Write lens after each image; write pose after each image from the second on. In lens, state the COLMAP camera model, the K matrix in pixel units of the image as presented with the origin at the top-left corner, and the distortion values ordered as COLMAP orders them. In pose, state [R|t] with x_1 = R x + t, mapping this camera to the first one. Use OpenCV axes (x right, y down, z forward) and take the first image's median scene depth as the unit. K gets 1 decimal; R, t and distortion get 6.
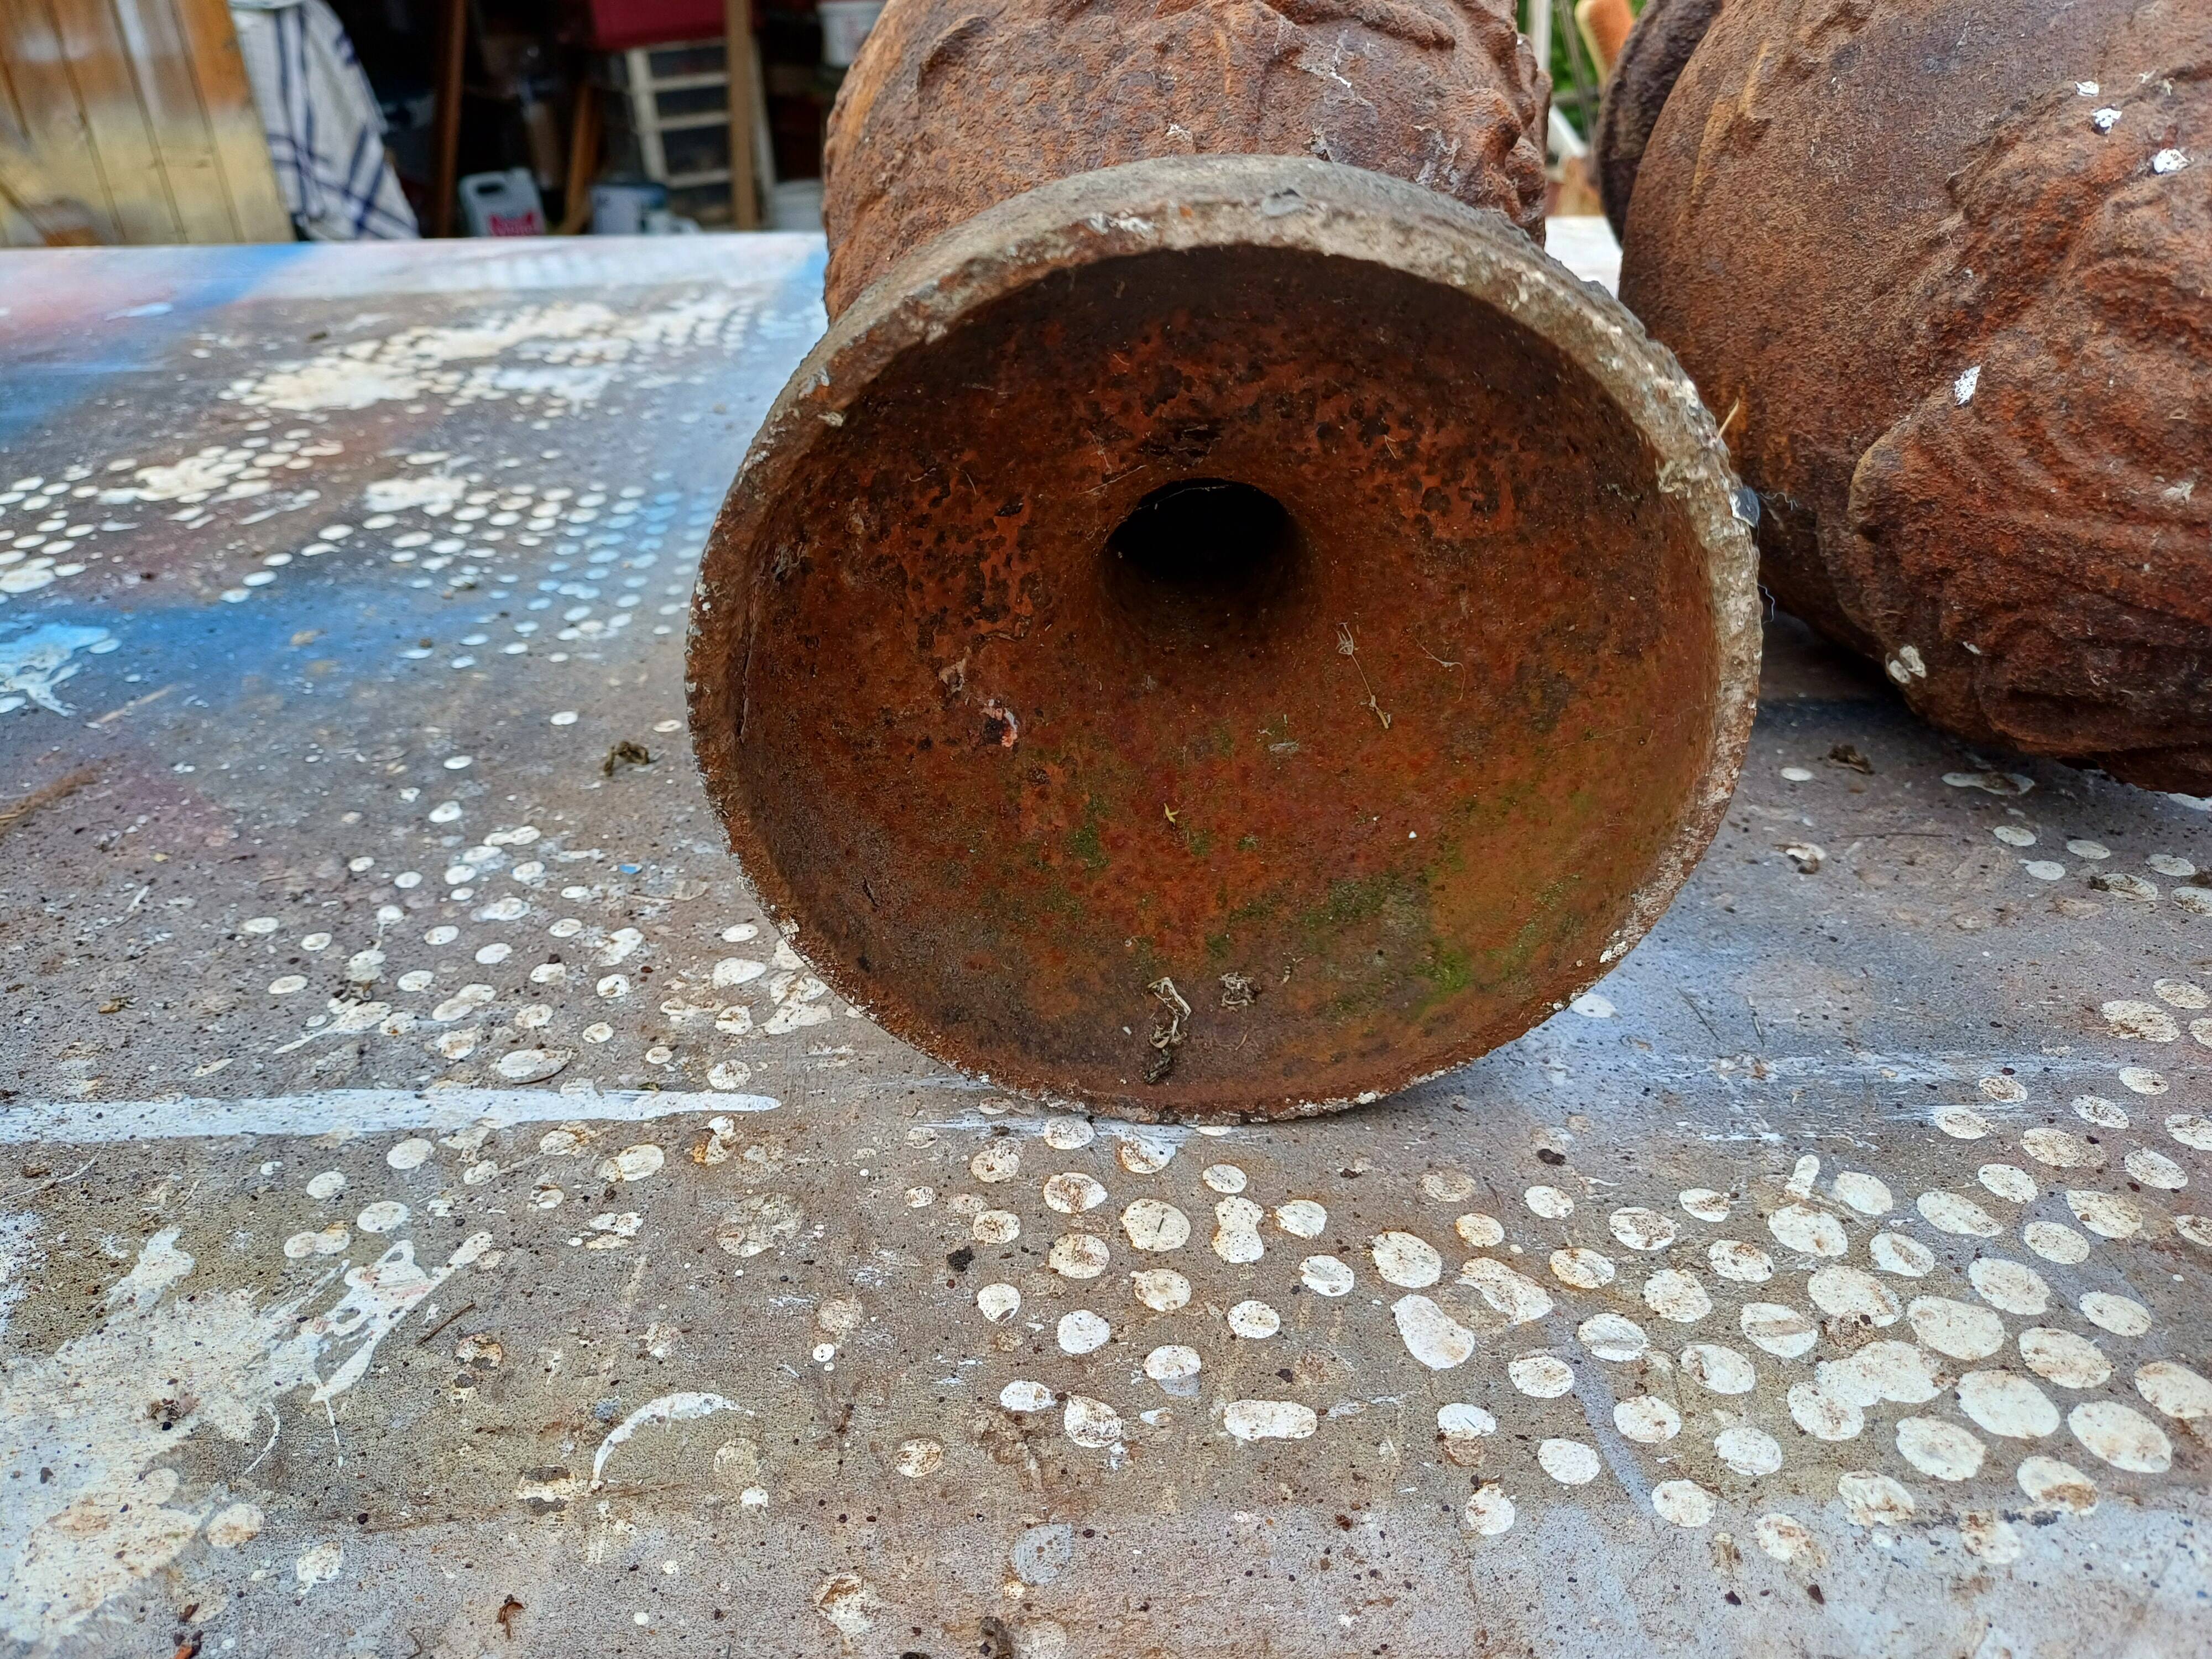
lens RADIAL K [[1670.1, 0, 1093.3], [0, 1670.1, 818.9], [0, 0, 1]] dist [0.030981, -0.032958]
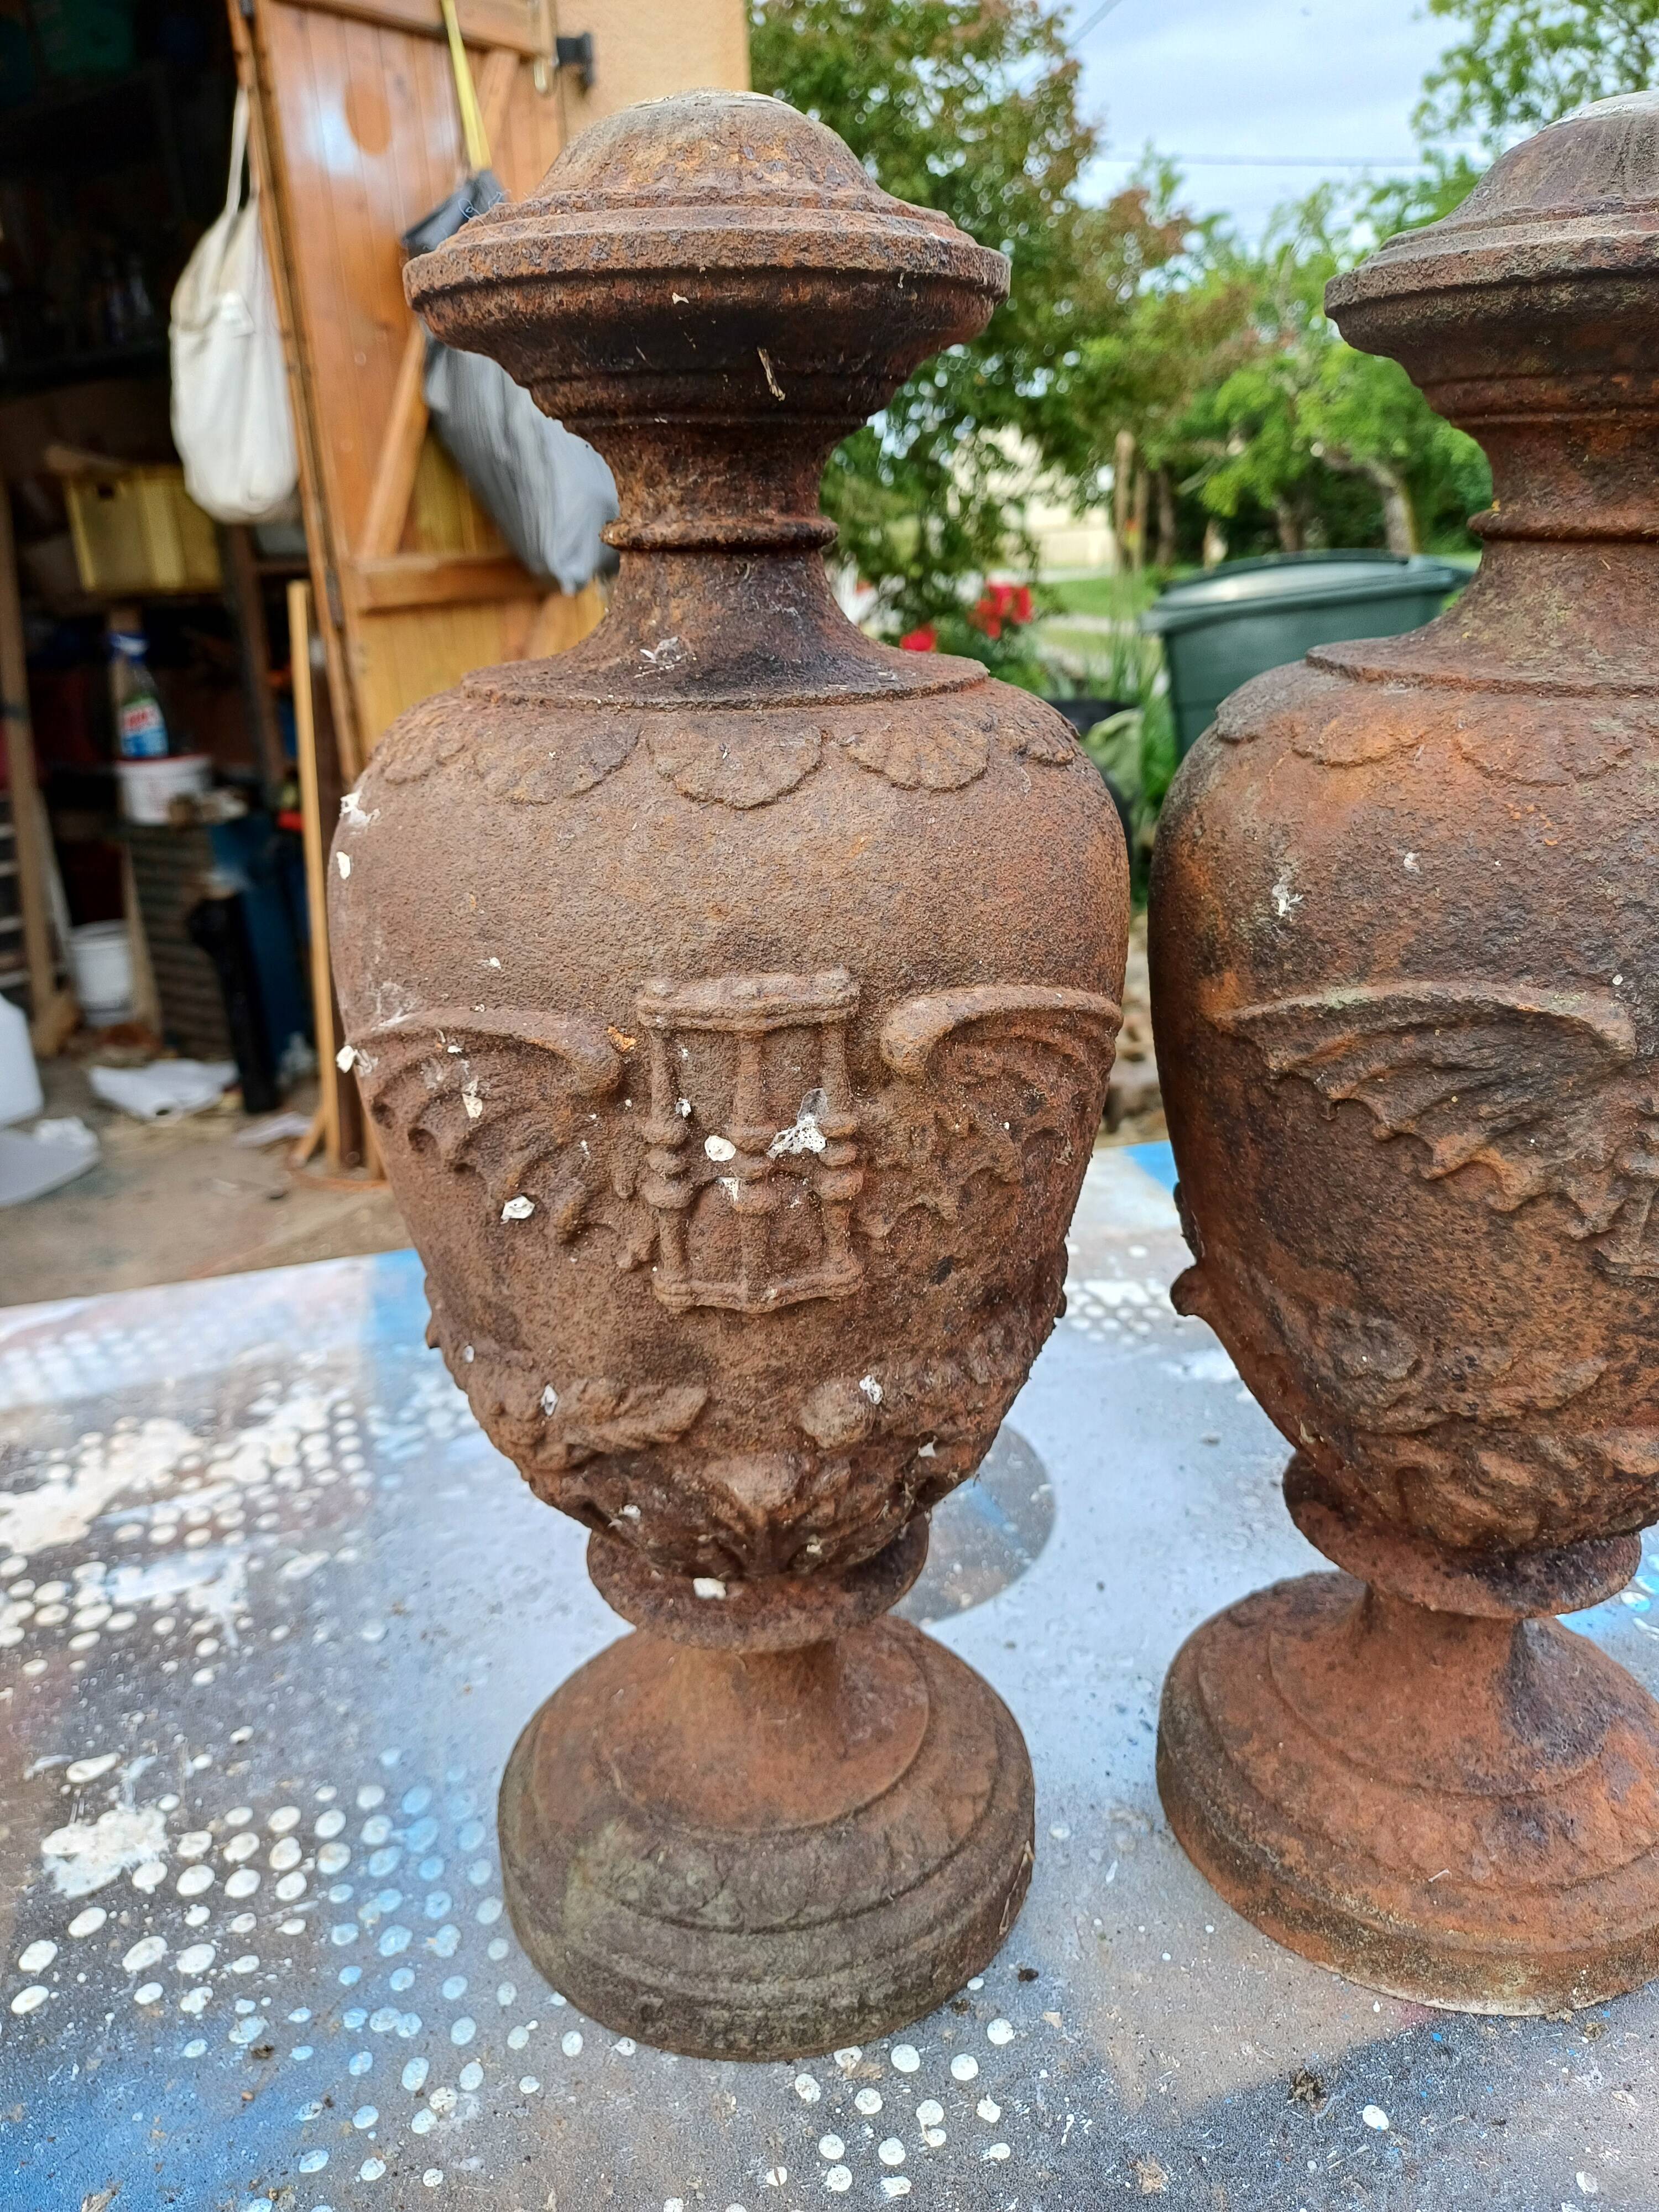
lens RADIAL K [[1655.7, 0, 833.1], [0, 1655.7, 1103.6], [0, 0, 1]] dist [0.014140, -0.002797]
pose [[0.958815, -0.105063, 0.263887, -0.281439], [0.153644, 0.973258, -0.170767, -0.442934], [-0.238889, 0.204279, 0.949317, 0.023501]]
